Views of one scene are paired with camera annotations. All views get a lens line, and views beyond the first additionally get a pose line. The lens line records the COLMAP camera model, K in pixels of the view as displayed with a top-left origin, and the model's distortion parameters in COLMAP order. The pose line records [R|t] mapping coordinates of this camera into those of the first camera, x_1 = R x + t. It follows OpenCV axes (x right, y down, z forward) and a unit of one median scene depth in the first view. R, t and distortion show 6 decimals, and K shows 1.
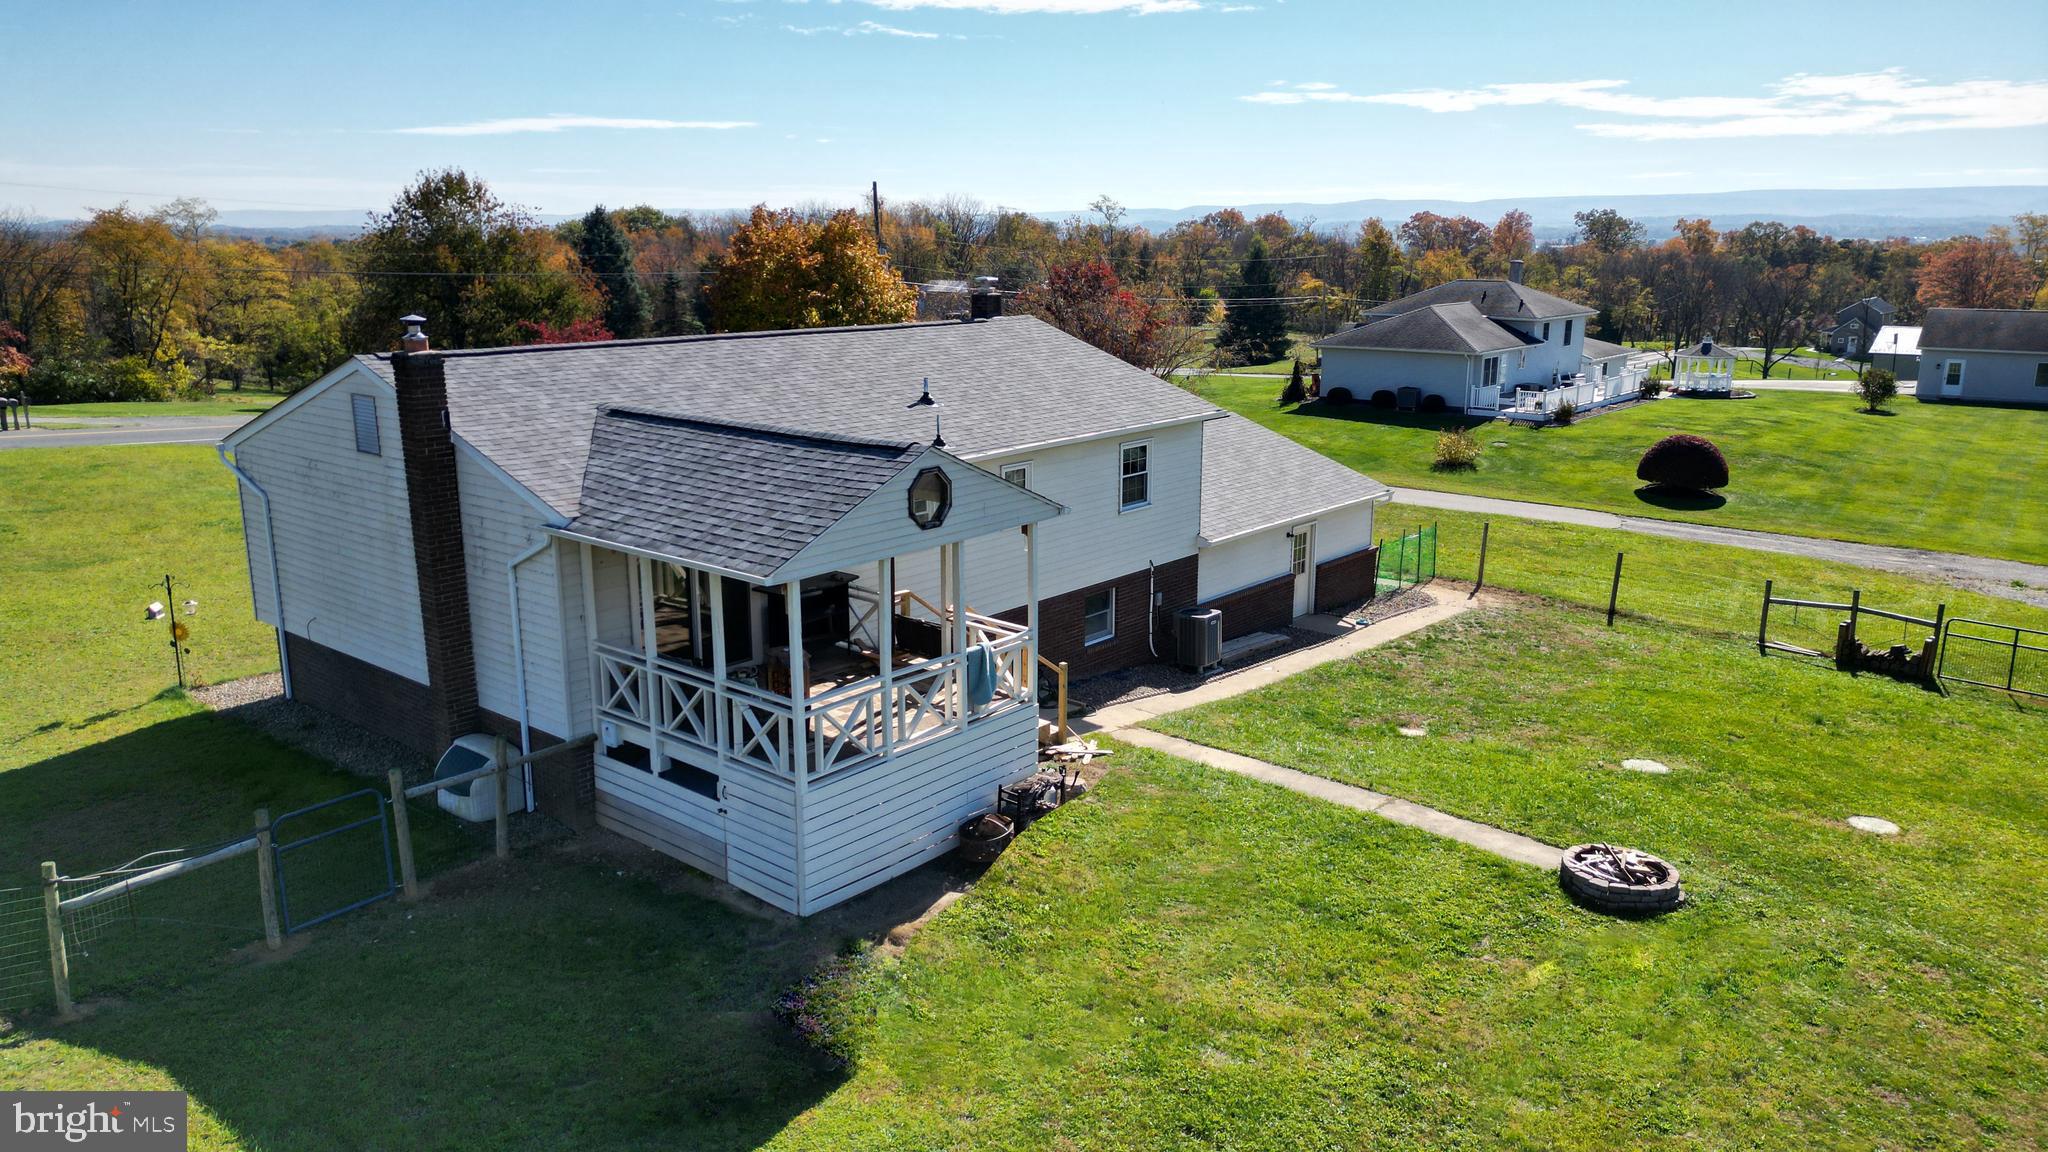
lens RADIAL K [[1414.9, 0, 1027.0], [0, 1414.9, 572.3], [0, 0, 1]] dist [0.066227, -0.058184]
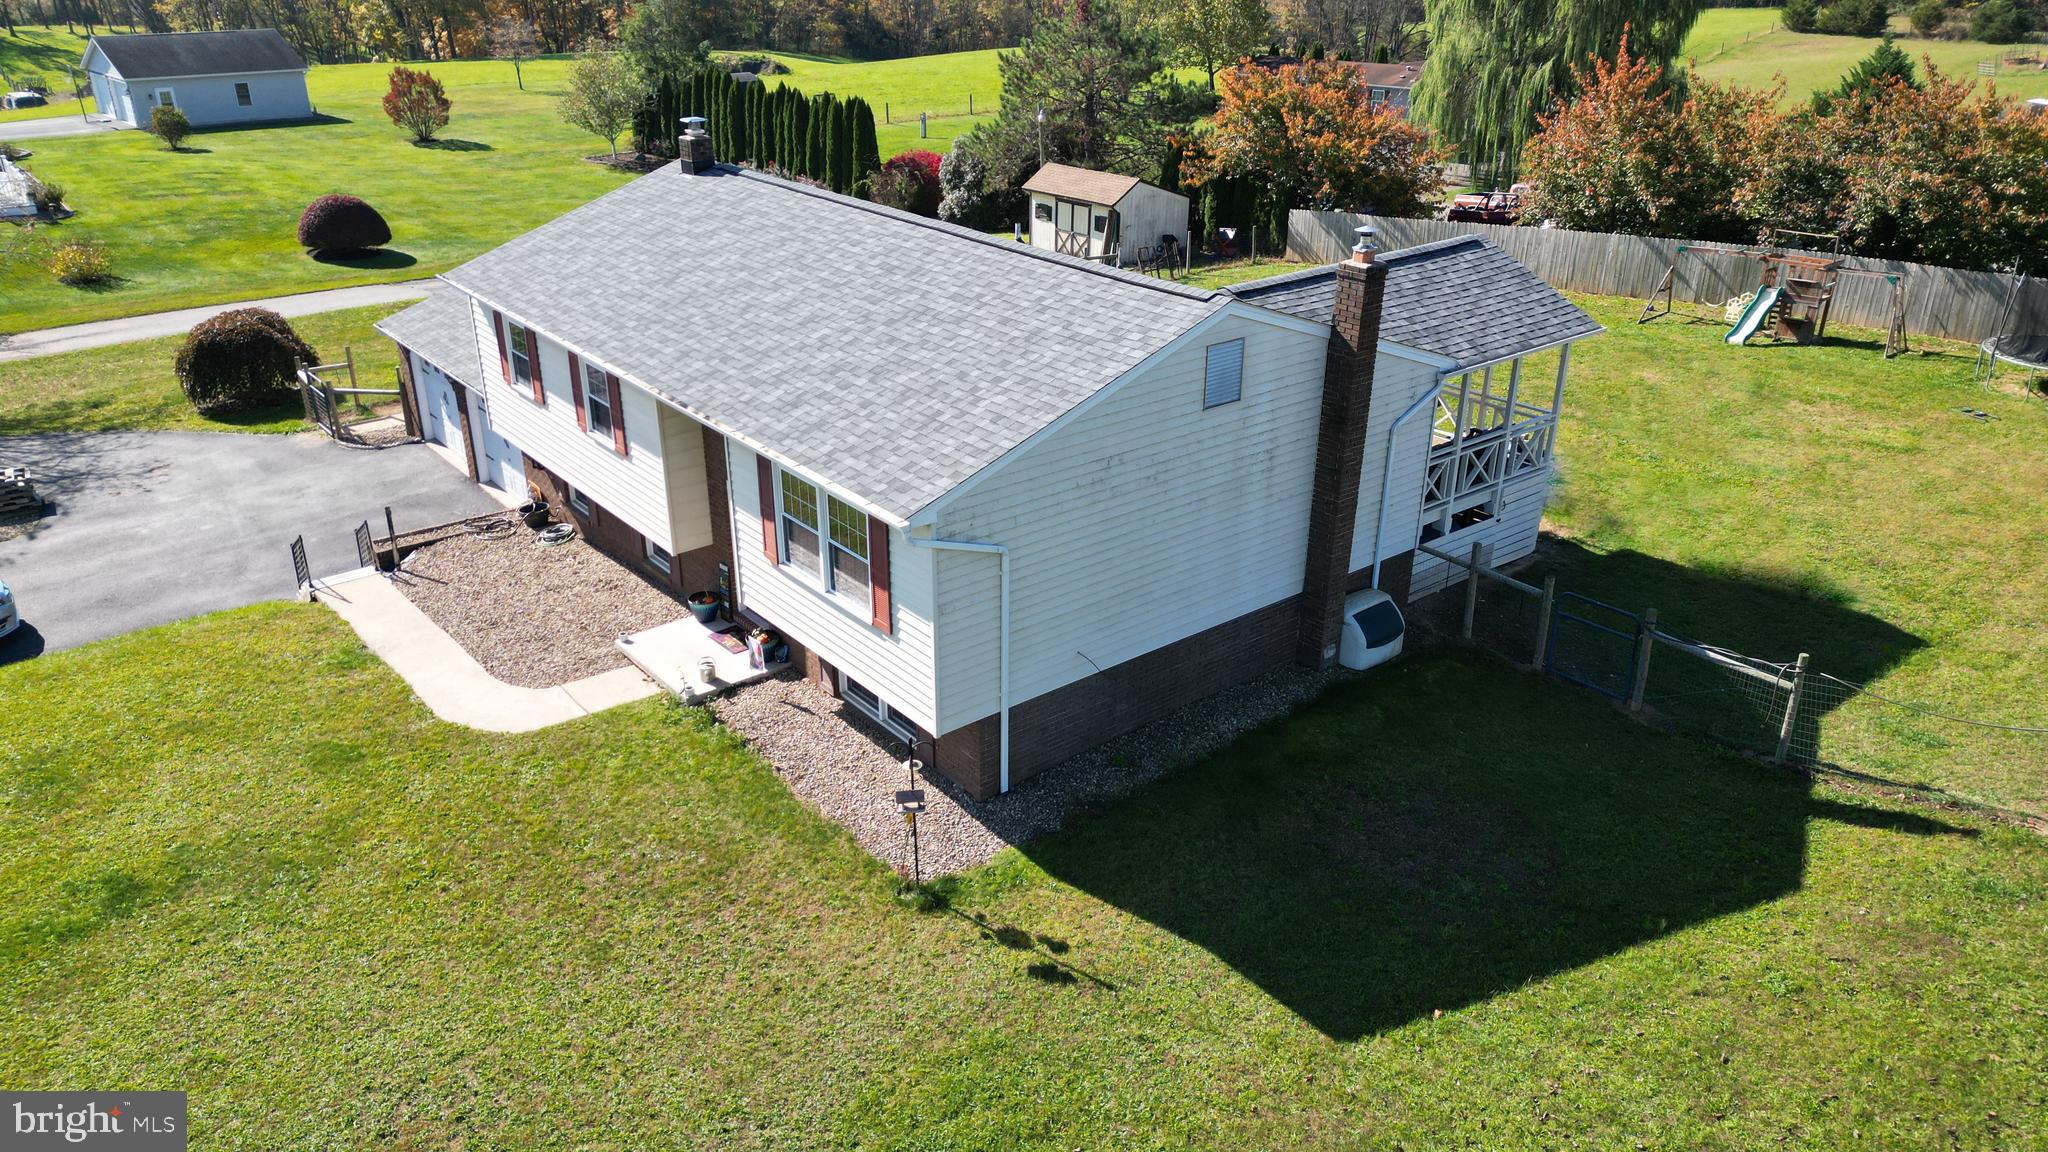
lens RADIAL K [[1414.9, 0, 1024.1], [0, 1414.9, 587.3], [0, 0, 1]] dist [0.066227, -0.058184]
pose [[0.175544, -0.403375, 0.898038, -1.562252], [0.226543, 0.904274, 0.361892, -0.386713], [-0.958051, 0.139916, 0.250122, 1.069741]]
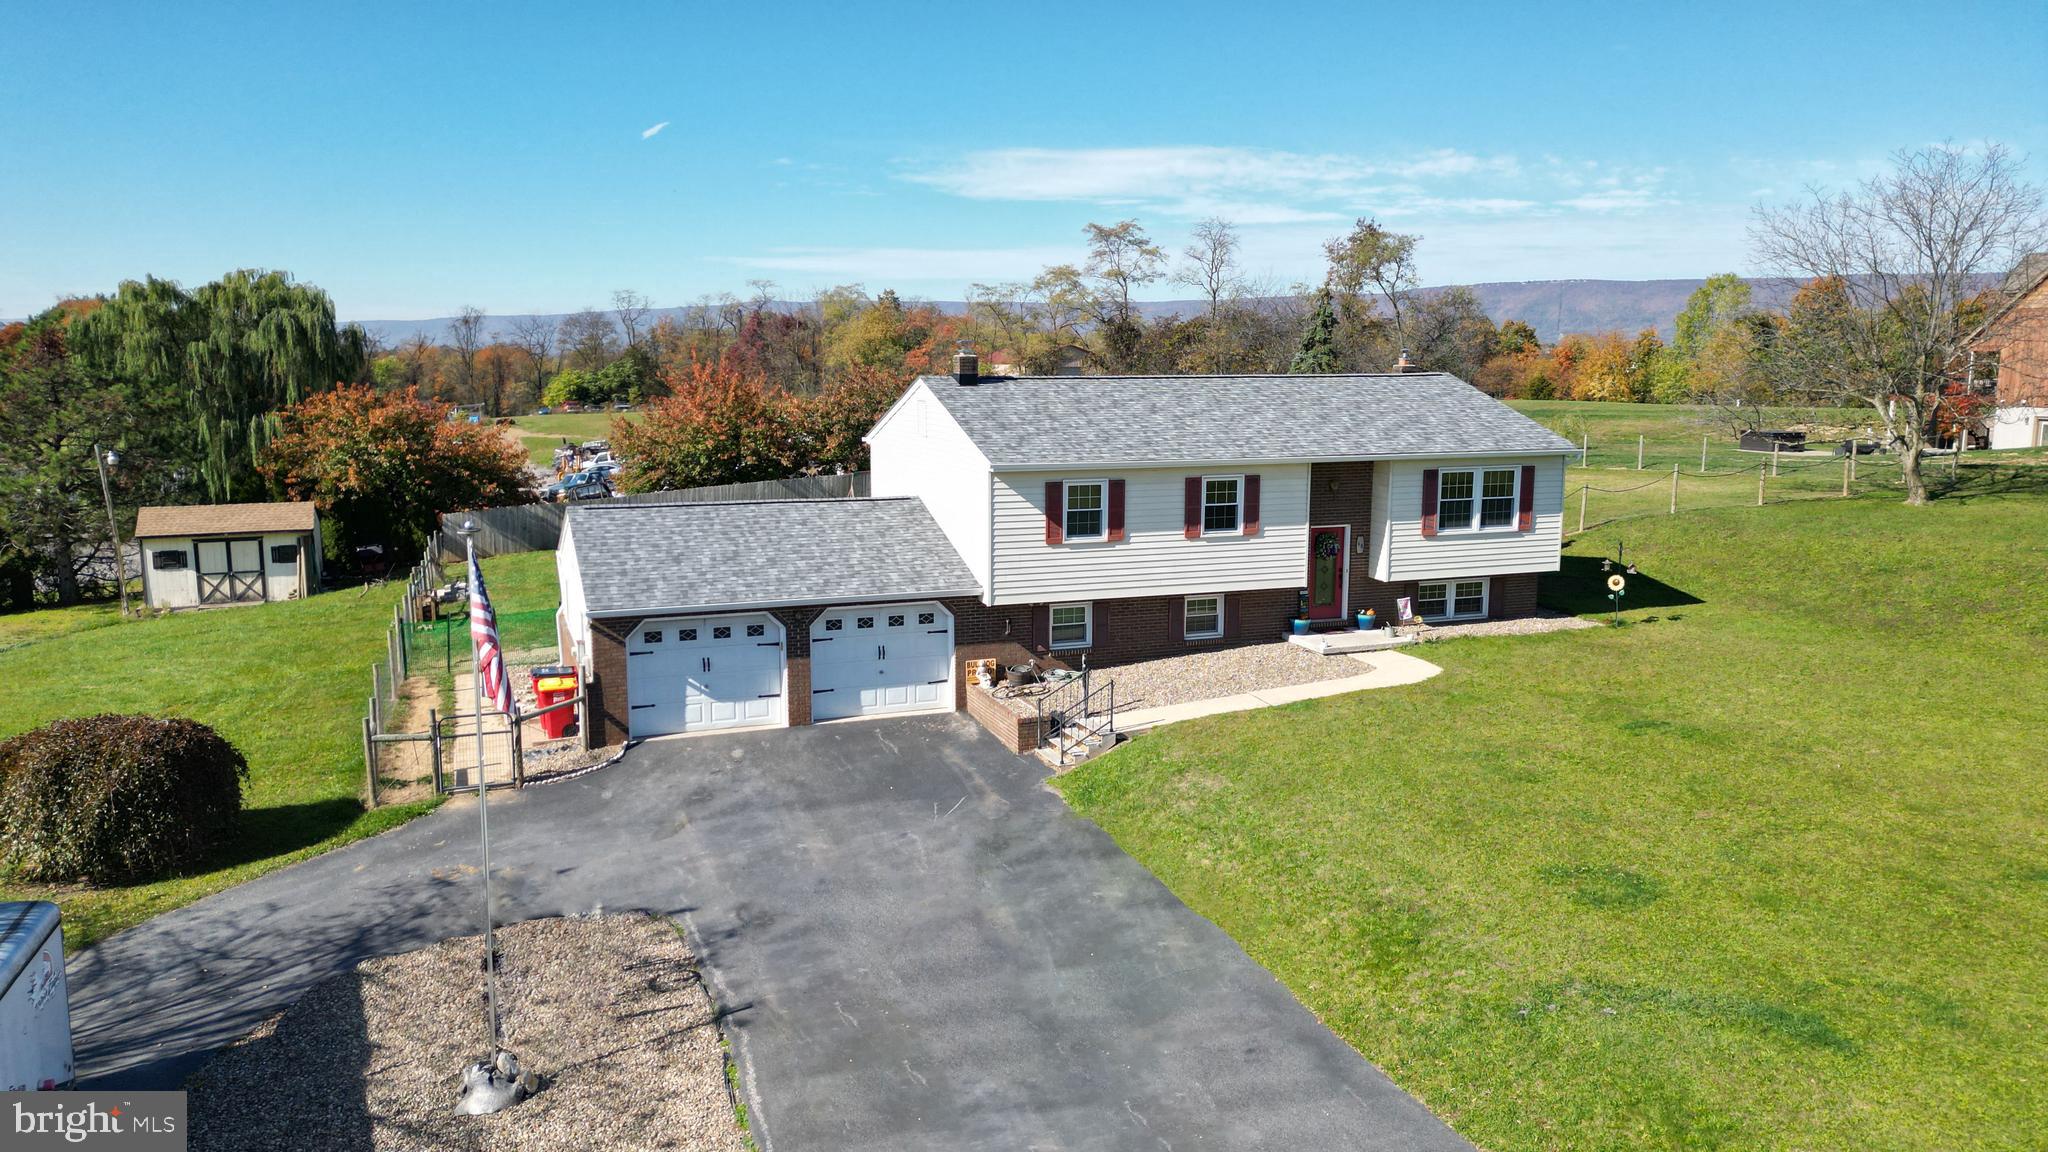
lens RADIAL K [[1414.9, 0, 1034.9], [0, 1414.9, 574.5], [0, 0, 1]] dist [0.066227, -0.058184]
pose [[-0.884683, -0.057218, 0.462668, -1.012972], [0.121676, 0.929701, 0.347636, -0.716671], [-0.450034, 0.363843, -0.815529, 3.300424]]
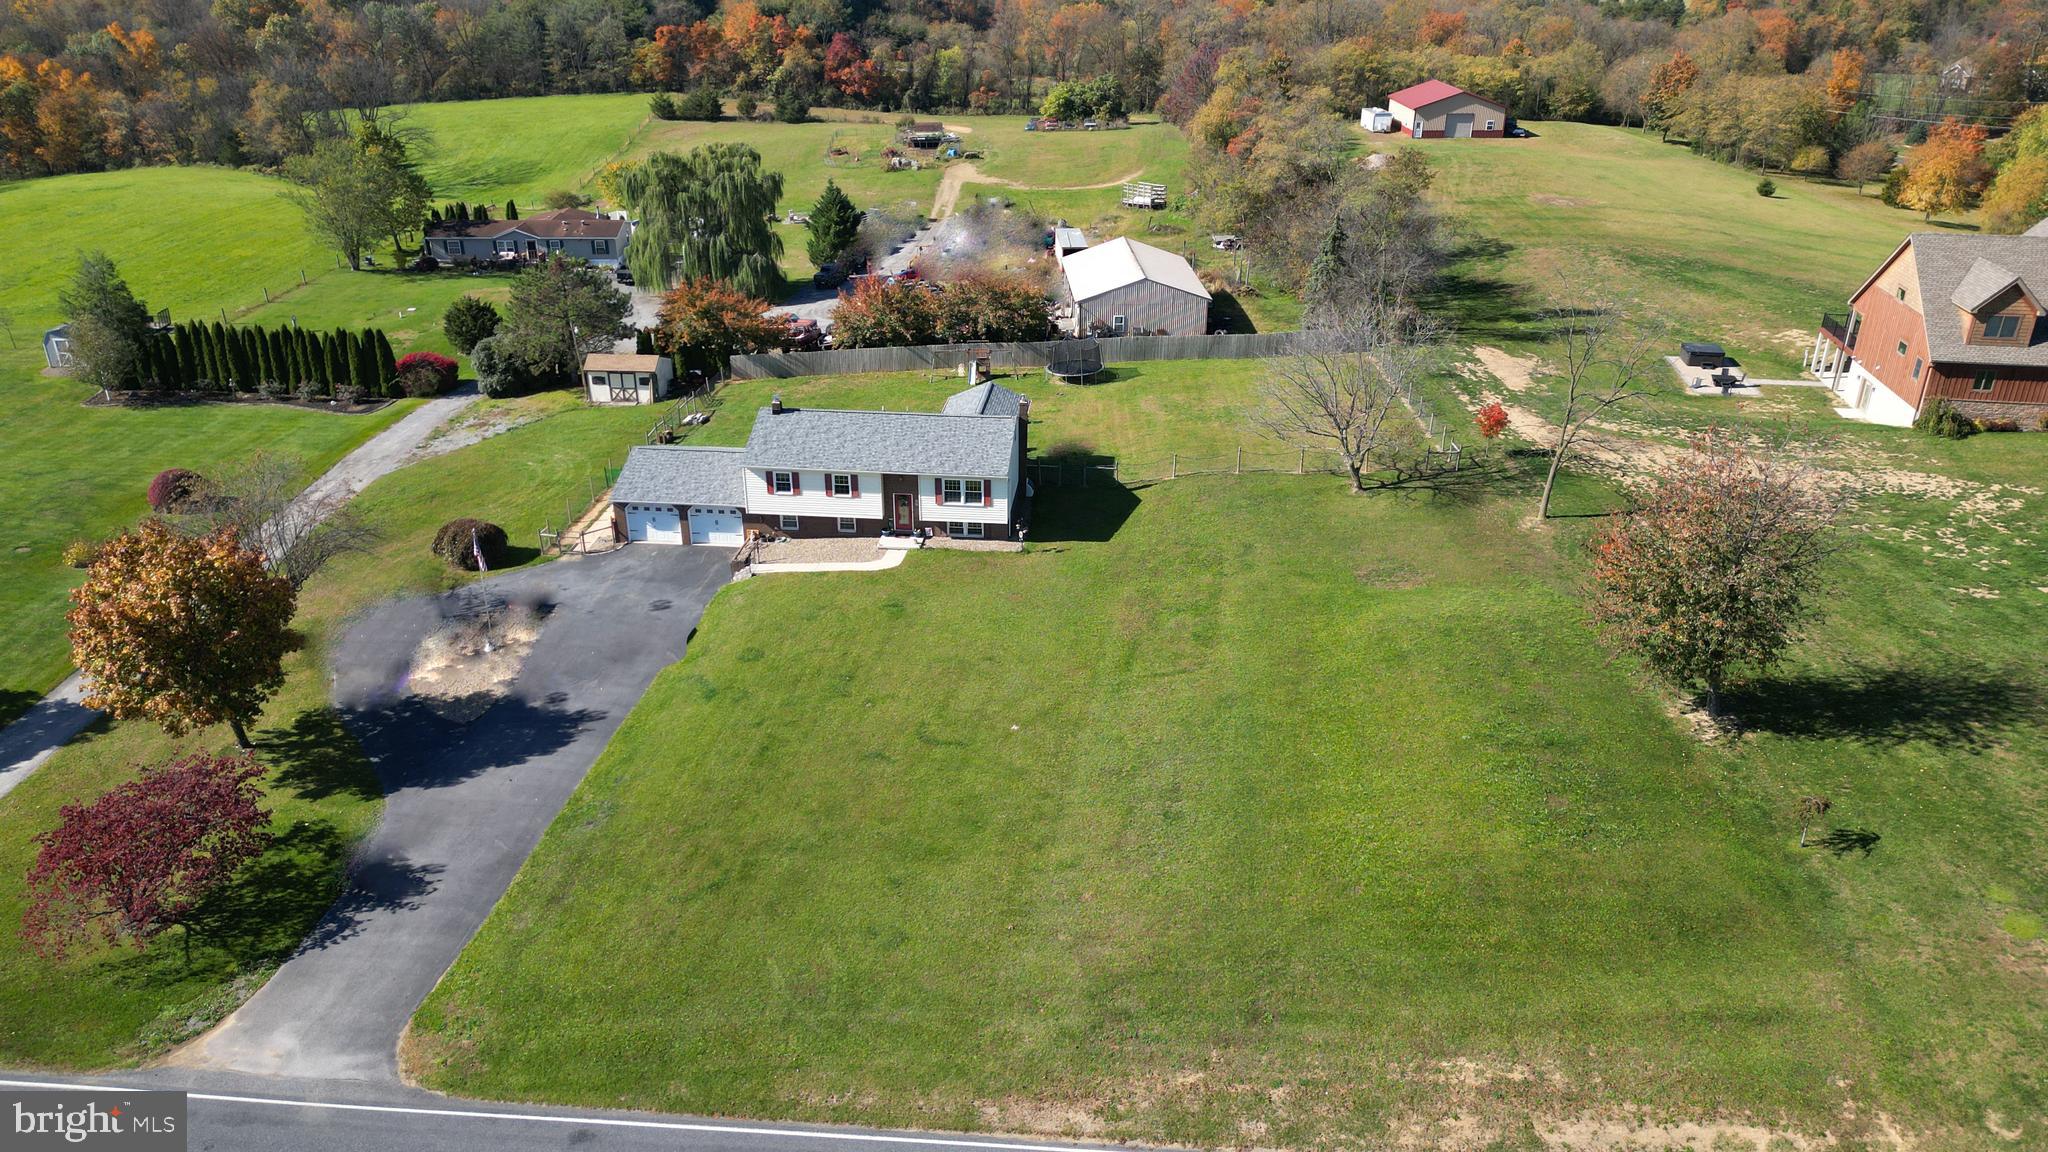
lens RADIAL K [[1414.9, 0, 1045.1], [0, 1414.9, 567.2], [0, 0, 1]] dist [0.066227, -0.058184]
pose [[-0.597465, -0.321899, 0.734450, -4.112107], [0.189393, 0.833336, 0.519308, -2.120668], [-0.779209, 0.449368, -0.436924, 3.288848]]
